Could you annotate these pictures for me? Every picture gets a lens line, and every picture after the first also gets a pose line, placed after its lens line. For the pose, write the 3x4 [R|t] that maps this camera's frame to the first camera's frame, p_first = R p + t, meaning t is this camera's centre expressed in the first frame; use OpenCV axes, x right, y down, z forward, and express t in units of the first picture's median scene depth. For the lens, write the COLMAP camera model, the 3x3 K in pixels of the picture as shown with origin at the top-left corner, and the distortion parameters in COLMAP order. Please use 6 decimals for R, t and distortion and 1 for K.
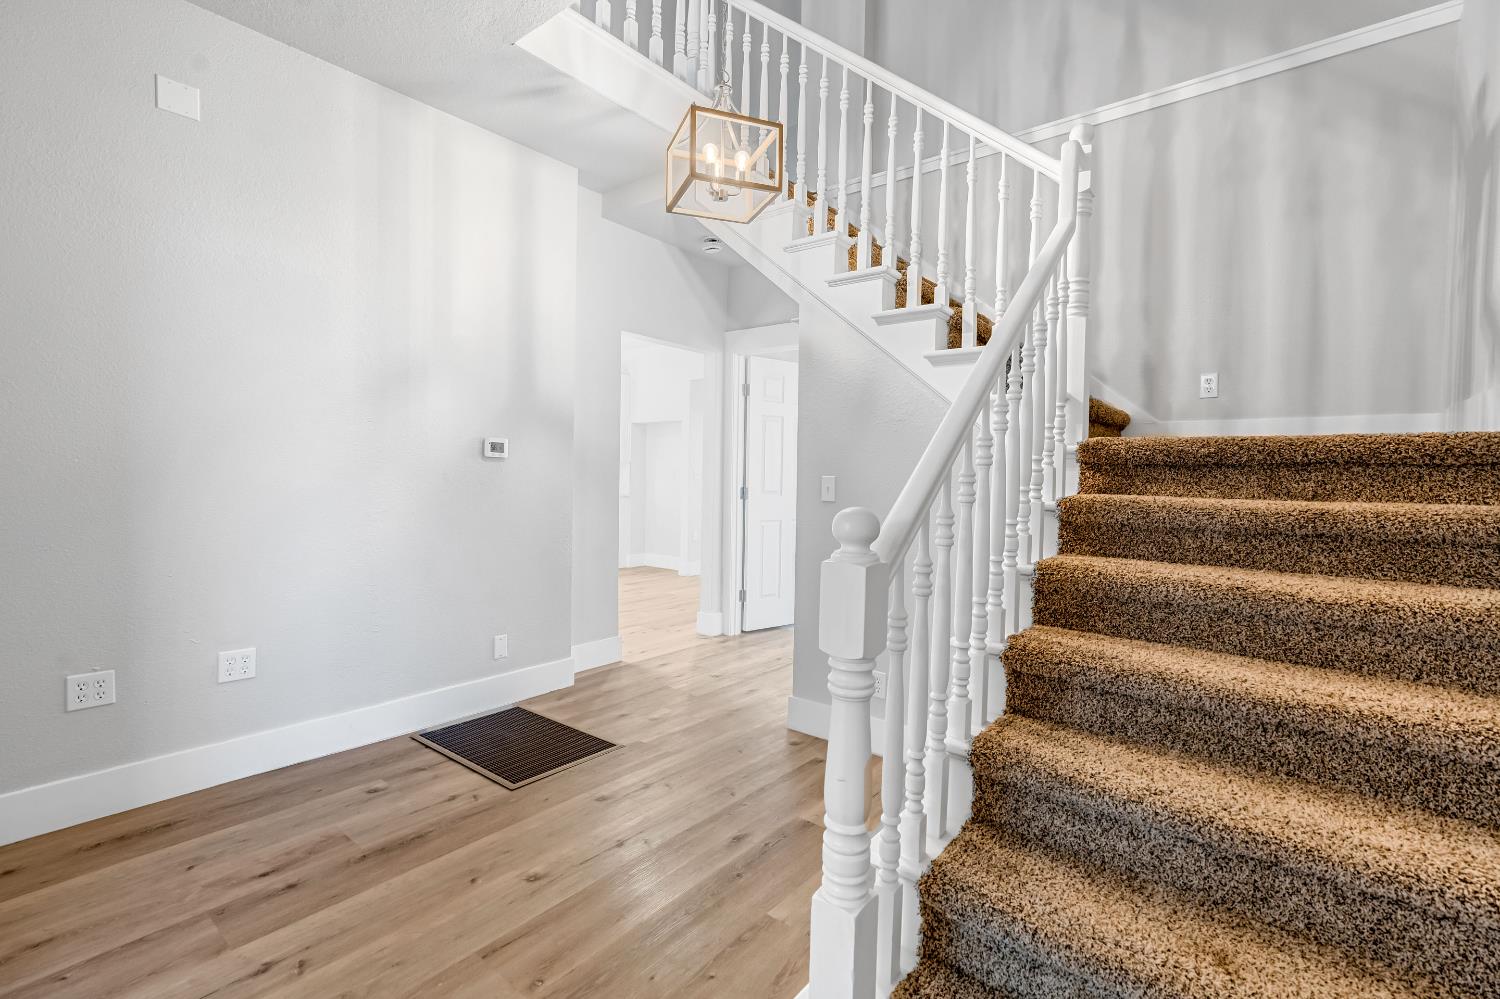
lens RADIAL K [[672.4, 0, 750.8], [0, 672.4, 492.9], [0, 0, 1]] dist [-0.004693, 0.000402]
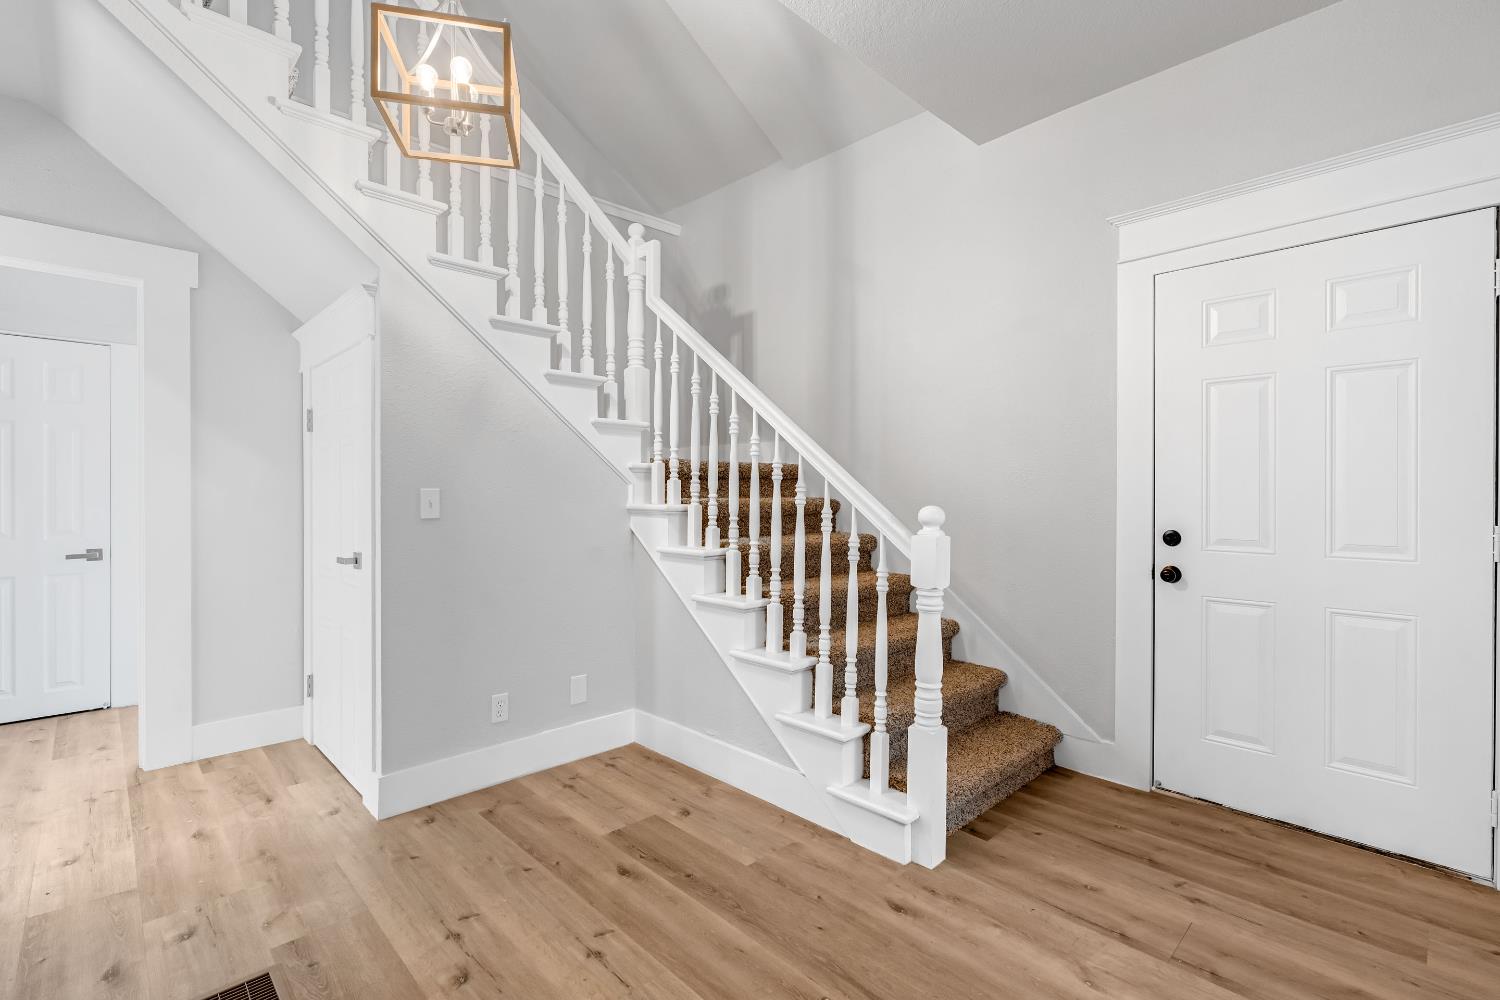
lens RADIAL K [[672.4, 0, 750.8], [0, 672.4, 493.4], [0, 0, 1]] dist [-0.004693, 0.000402]
pose [[0.123600, -0.019206, 0.992146, -0.661193], [0.028366, 0.999472, 0.015814, -0.017649], [-0.991927, 0.026189, 0.124079, 0.501793]]
